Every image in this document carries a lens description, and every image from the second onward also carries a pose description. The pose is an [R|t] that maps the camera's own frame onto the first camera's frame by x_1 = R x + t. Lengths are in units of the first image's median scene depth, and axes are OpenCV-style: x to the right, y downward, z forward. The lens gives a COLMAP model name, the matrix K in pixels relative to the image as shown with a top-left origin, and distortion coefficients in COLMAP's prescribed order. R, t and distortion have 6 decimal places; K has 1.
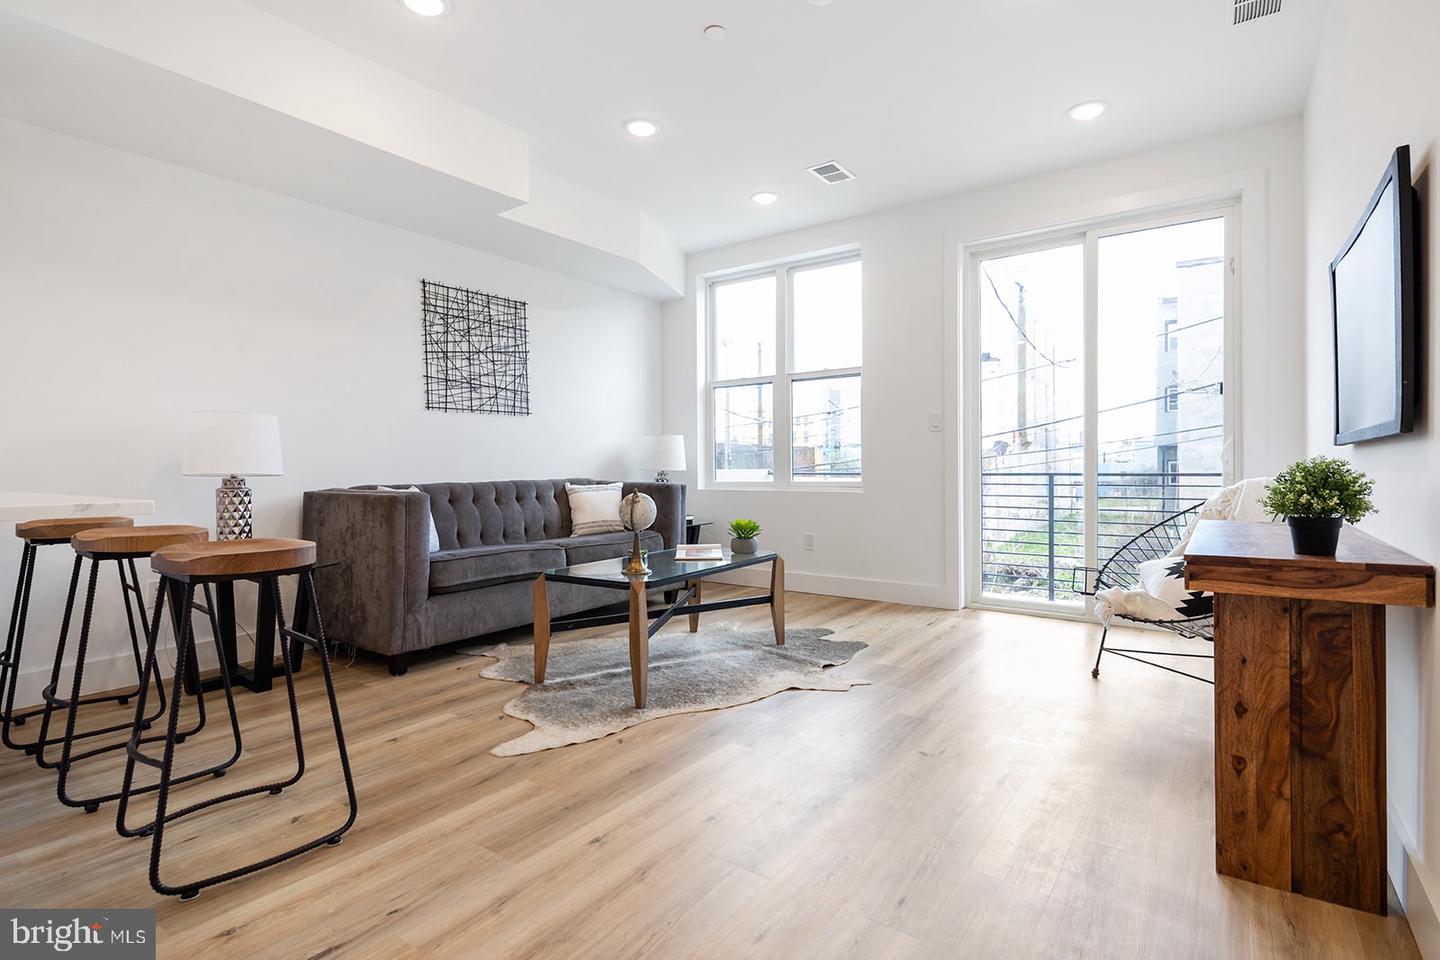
lens RADIAL K [[702.6, 0, 727.2], [0, 702.6, 472.7], [0, 0, 1]] dist [0.005645, -0.003999]
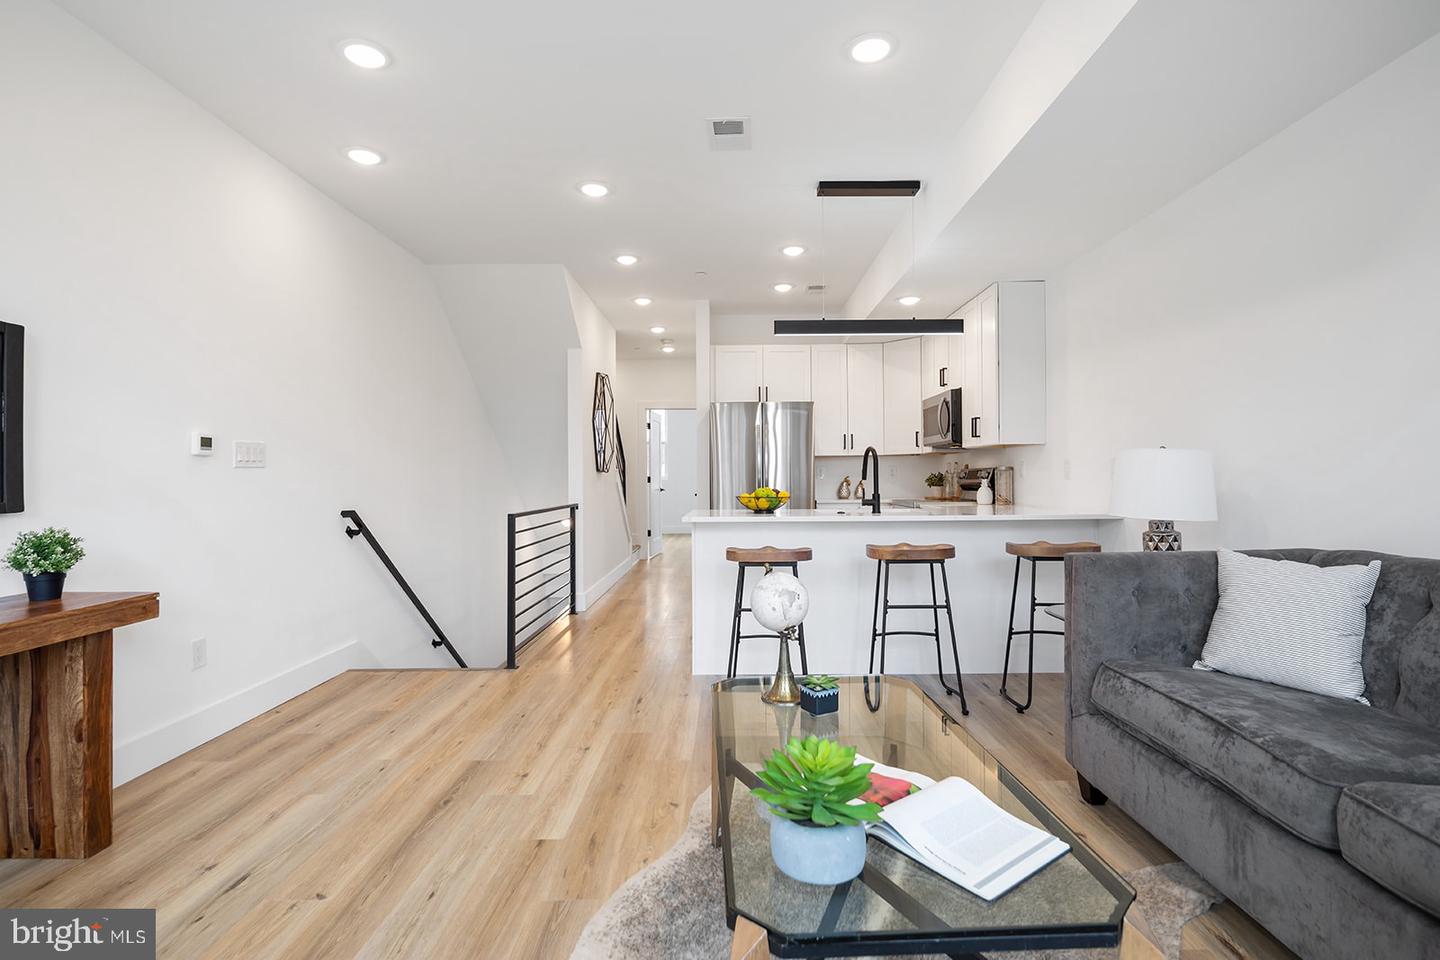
lens RADIAL K [[702.6, 0, 717.8], [0, 702.6, 479.2], [0, 0, 1]] dist [0.005645, -0.003999]
pose [[-0.824815, 0.014997, -0.565204, 0.193240], [0.007154, 0.999845, 0.016089, -0.045463], [0.565358, 0.009227, -0.824794, 1.048464]]
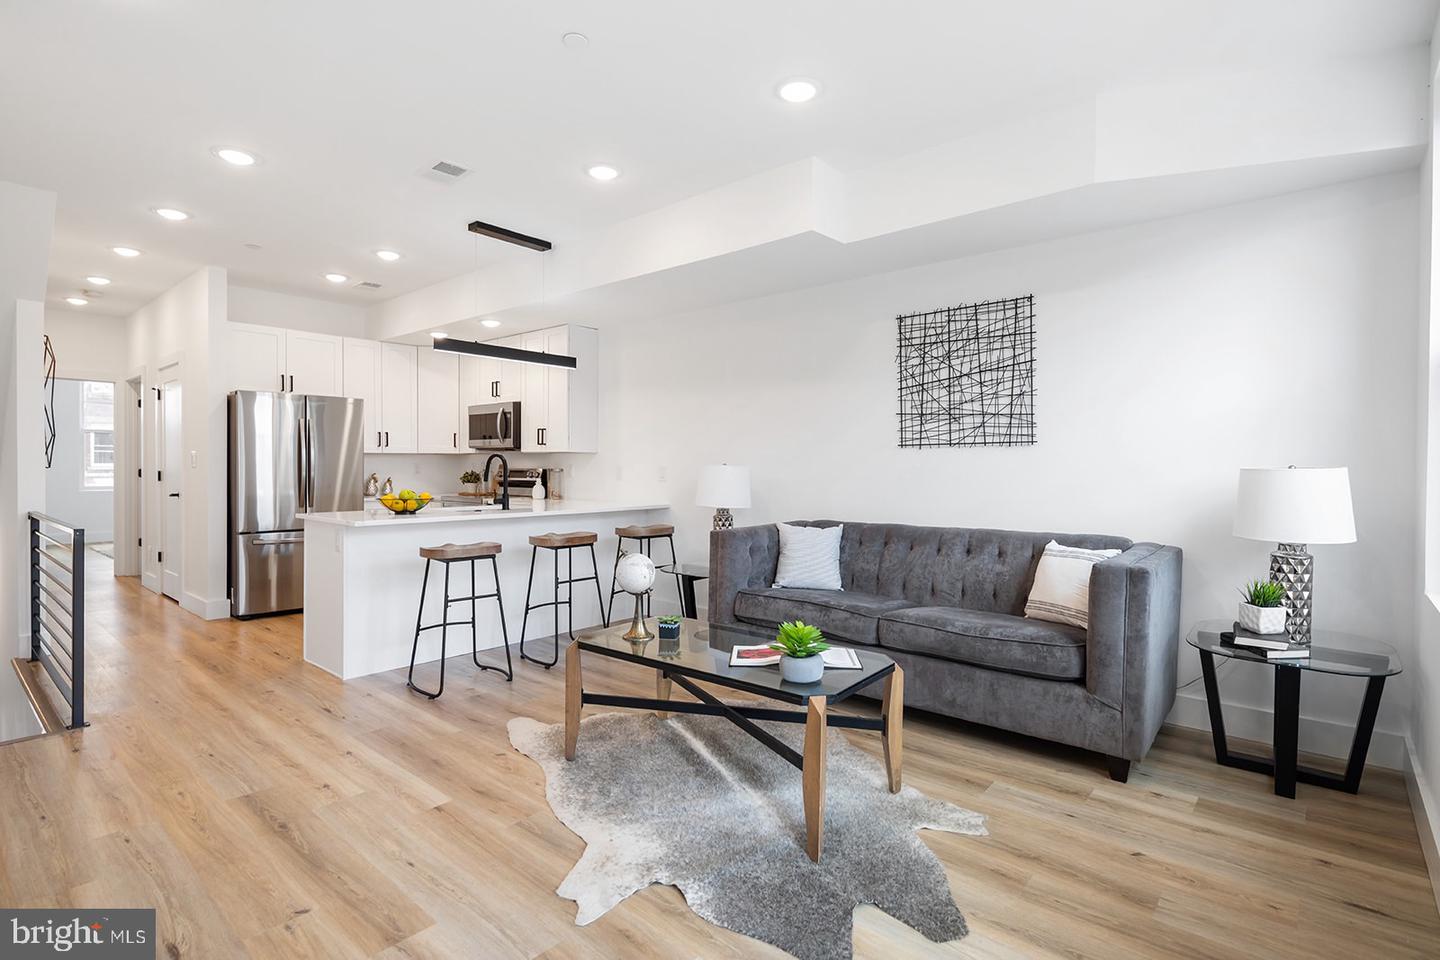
lens RADIAL K [[702.6, 0, 740.5], [0, 702.6, 476.0], [0, 0, 1]] dist [0.005645, -0.003999]
pose [[-0.087212, 0.020597, -0.995977, 0.561498], [-0.016891, 0.999612, 0.022151, -0.067940], [0.996047, 0.018755, -0.086830, 0.857956]]
